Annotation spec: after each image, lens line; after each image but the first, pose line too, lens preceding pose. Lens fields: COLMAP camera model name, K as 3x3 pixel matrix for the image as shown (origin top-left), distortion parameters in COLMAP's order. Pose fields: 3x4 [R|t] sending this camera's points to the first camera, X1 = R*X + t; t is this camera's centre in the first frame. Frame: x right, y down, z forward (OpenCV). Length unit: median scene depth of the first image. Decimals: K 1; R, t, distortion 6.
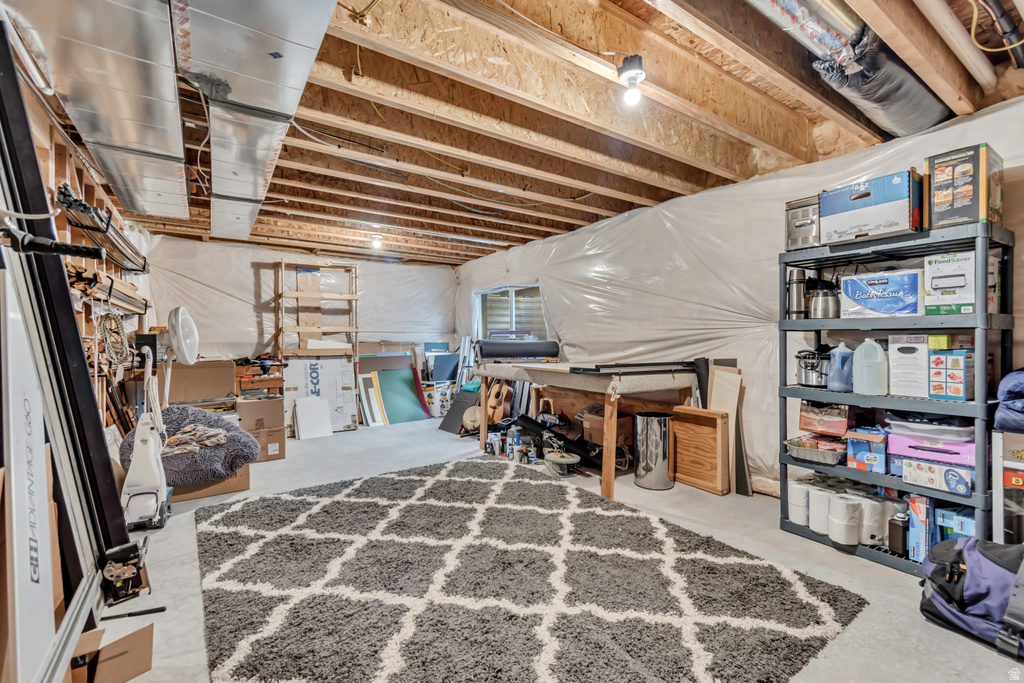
lens RADIAL K [[462.3, 0, 514.7], [0, 462.3, 341.9], [0, 0, 1]] dist [-0.002052, -0.000028]
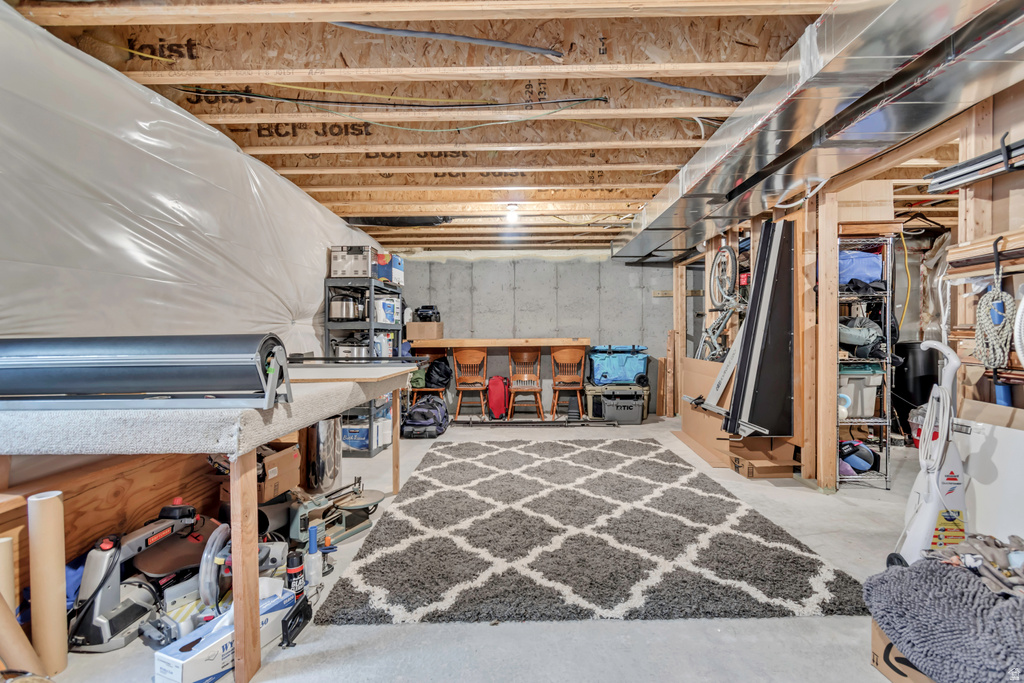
lens RADIAL K [[462.3, 0, 512.2], [0, 462.3, 342.1], [0, 0, 1]] dist [-0.002052, -0.000028]
pose [[-0.824747, -0.003258, 0.565493, -0.637773], [0.006205, 0.999871, 0.014810, -0.002209], [-0.565468, 0.015723, -0.824620, 1.867973]]
